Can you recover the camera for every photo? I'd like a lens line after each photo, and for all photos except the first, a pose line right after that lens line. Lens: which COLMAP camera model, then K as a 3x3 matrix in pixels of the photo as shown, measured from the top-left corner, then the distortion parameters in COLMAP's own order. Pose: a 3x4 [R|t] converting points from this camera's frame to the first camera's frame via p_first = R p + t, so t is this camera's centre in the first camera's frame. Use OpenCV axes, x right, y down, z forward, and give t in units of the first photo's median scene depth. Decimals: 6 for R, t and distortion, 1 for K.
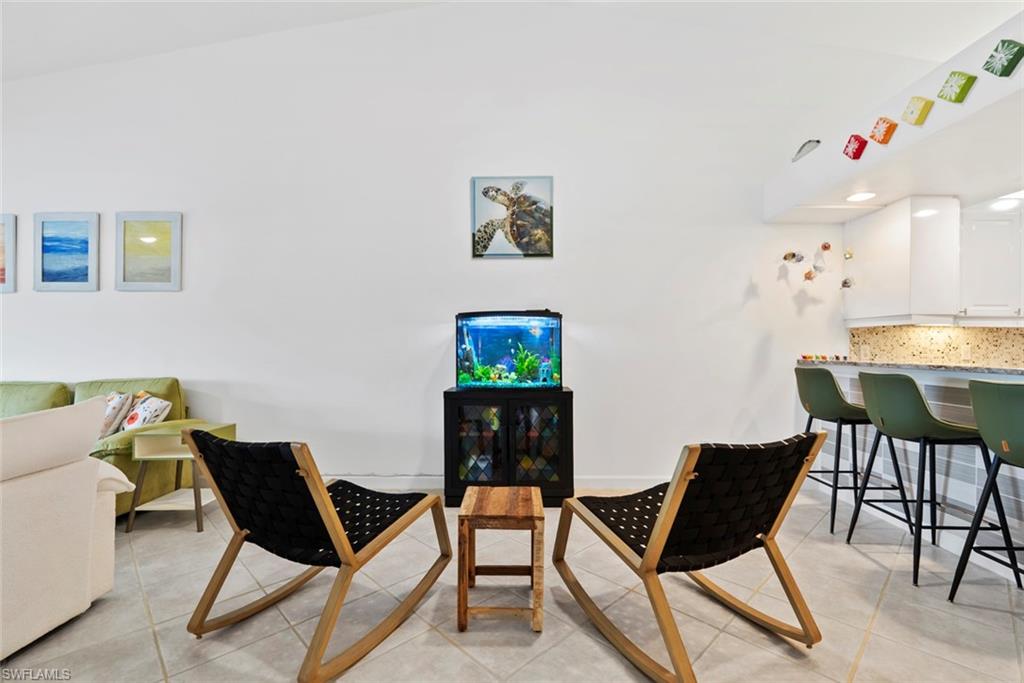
lens RADIAL K [[453.1, 0, 511.3], [0, 453.1, 345.5], [0, 0, 1]] dist [-0.001355, 0.001342]
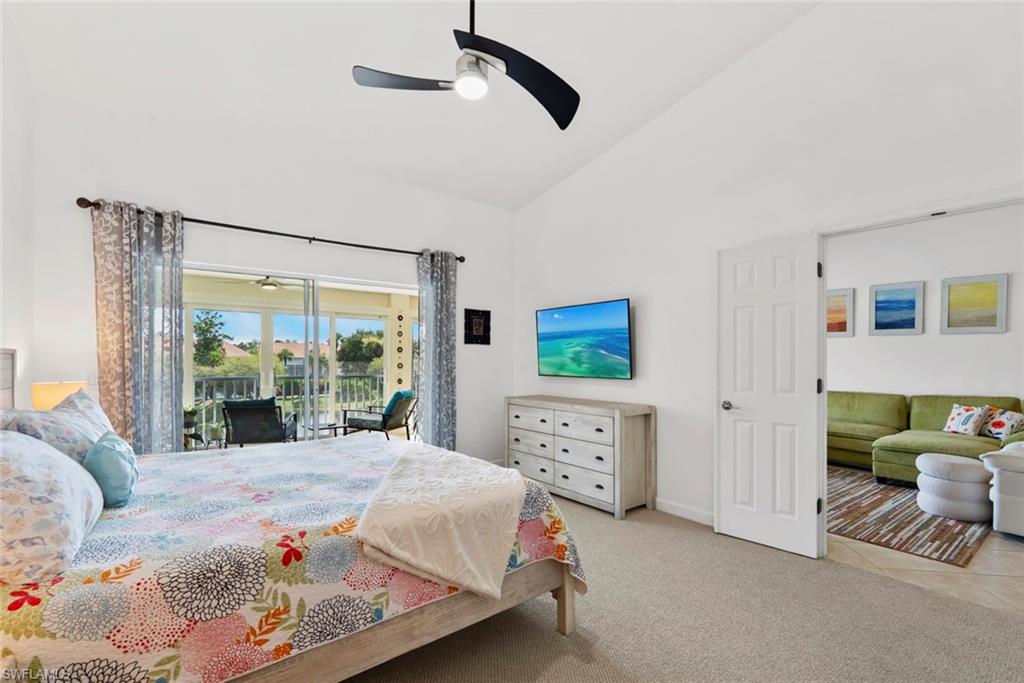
lens RADIAL K [[453.1, 0, 514.8], [0, 453.1, 357.4], [0, 0, 1]] dist [-0.001355, 0.001342]
pose [[0.619019, 0.003613, -0.785368, -0.599050], [-0.011449, 0.999925, -0.004423, -0.024937], [0.785293, 0.011729, 0.619014, -0.975356]]
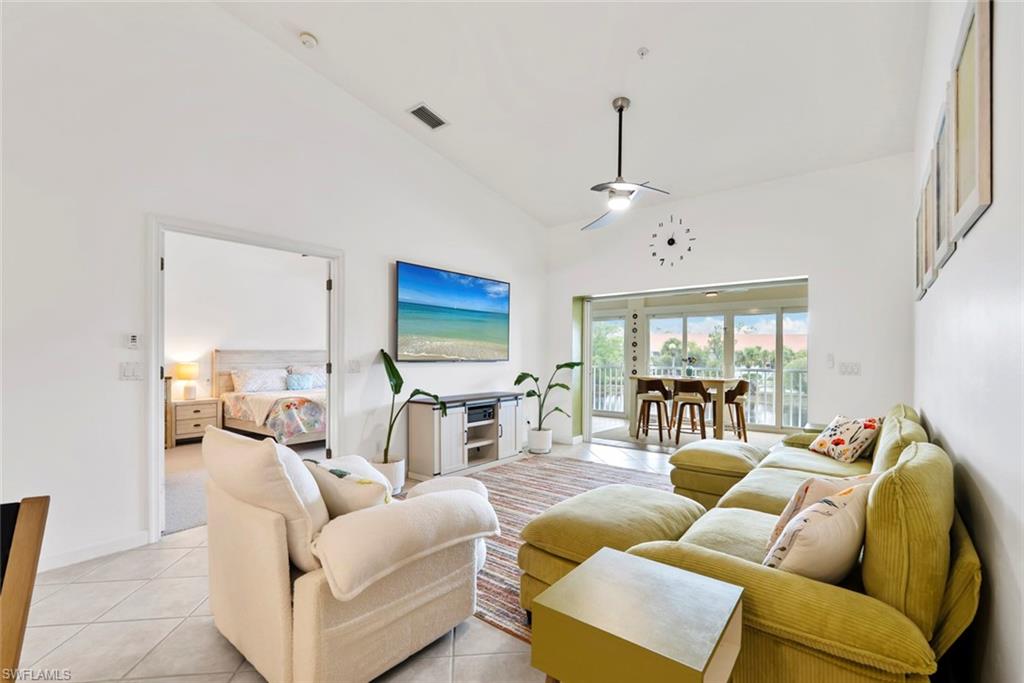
lens RADIAL K [[453.1, 0, 512.3], [0, 453.1, 354.2], [0, 0, 1]] dist [-0.001355, 0.001342]
pose [[-0.611606, 0.005113, -0.791146, -0.291984], [0.001942, 0.999986, 0.004961, -0.025308], [0.791160, 0.001497, -0.611607, 0.964816]]
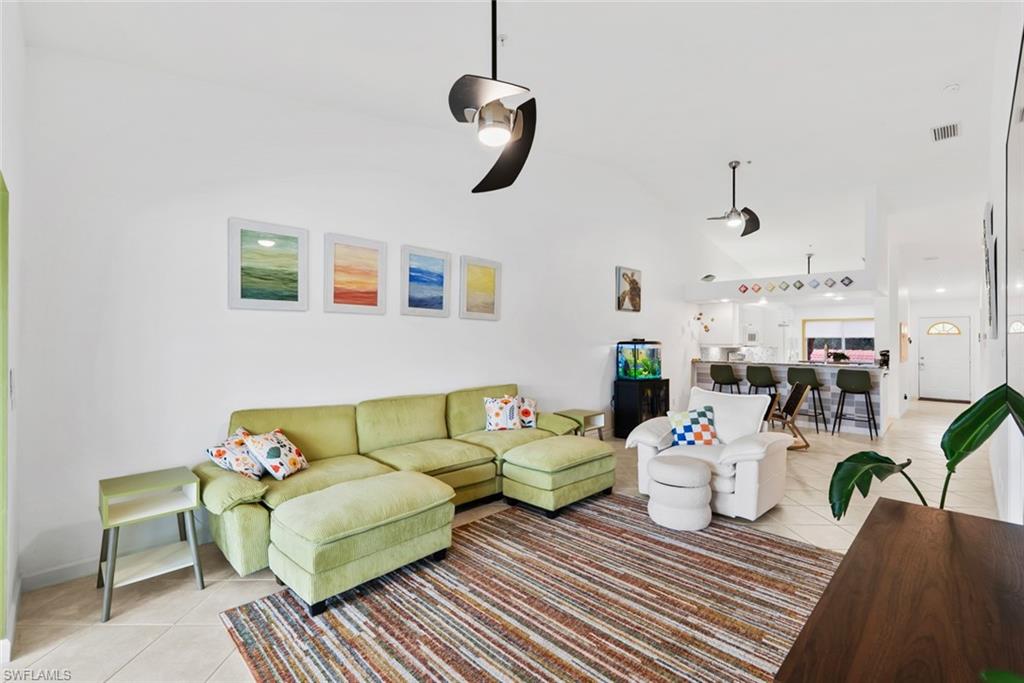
lens RADIAL K [[453.1, 0, 510.2], [0, 453.1, 334.4], [0, 0, 1]] dist [-0.001355, 0.001342]
pose [[0.695333, 0.018211, 0.718457, -1.729613], [-0.008644, 0.999819, -0.016976, -0.058135], [-0.718636, 0.005594, 0.695364, 0.035825]]
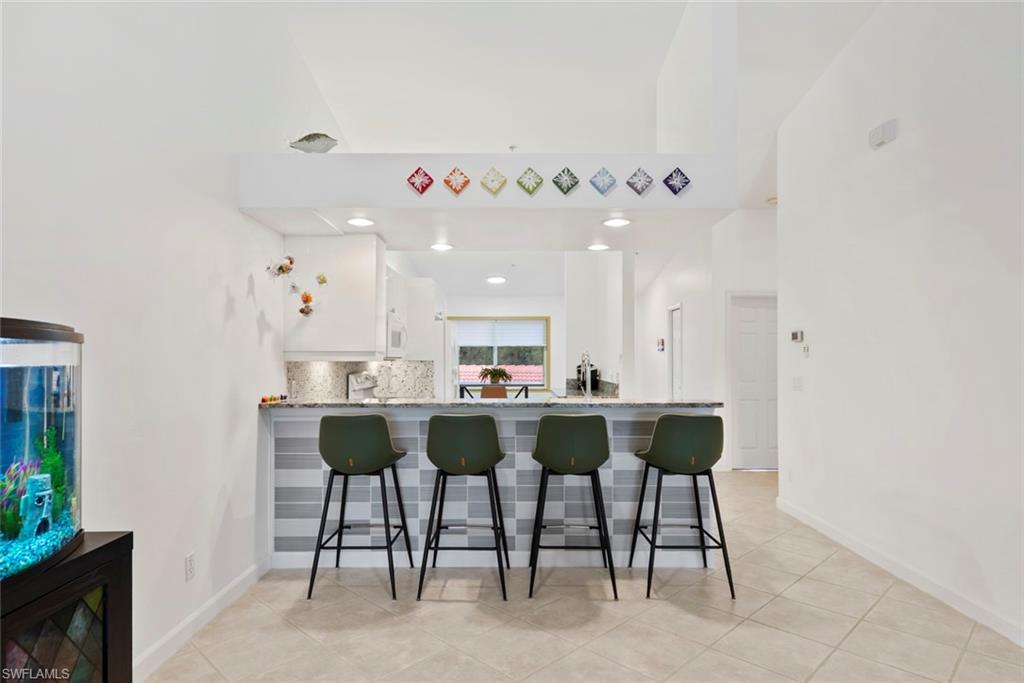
lens RADIAL K [[579.4, 0, 506.7], [0, 579.4, 352.1], [0, 0, 1]] dist [-0.006464, -0.000816]
pose [[-0.011767, 0.012759, 0.999849, -0.334453], [-0.005323, 0.999904, -0.012823, -0.044469], [-0.999917, -0.005473, -0.011698, 0.601433]]
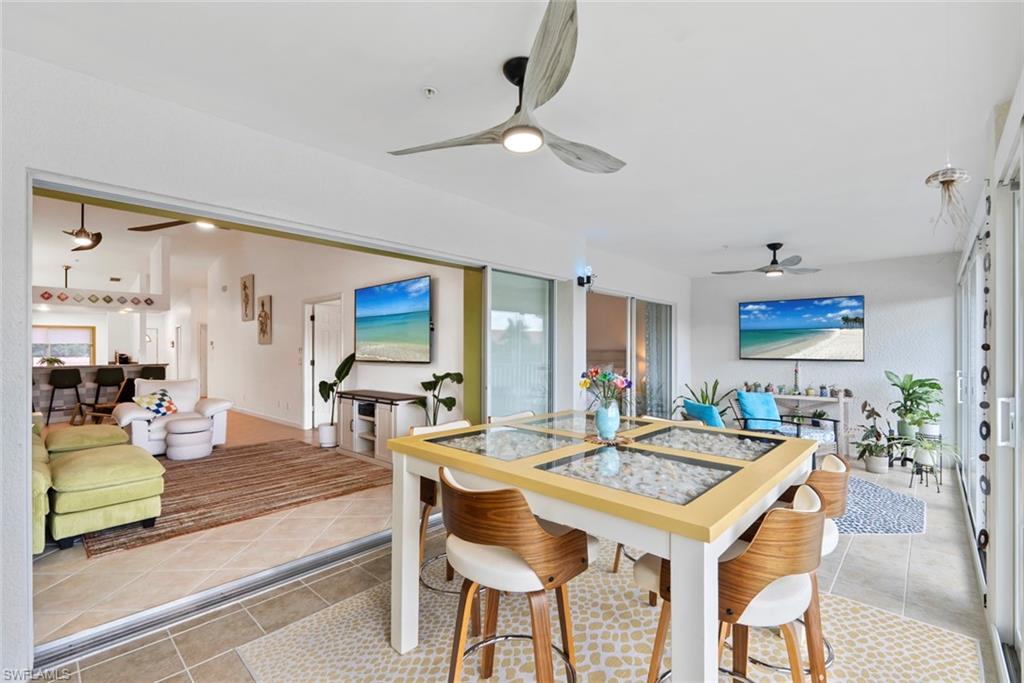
lens RADIAL K [[453.1, 0, 514.8], [0, 453.1, 345.5], [0, 0, 1]] dist [-0.001355, 0.001342]
pose [[-0.747955, 0.014734, 0.663586, -2.614429], [0.007169, 0.999875, -0.014119, -0.027125], [-0.663711, -0.005803, -0.747967, 0.860307]]
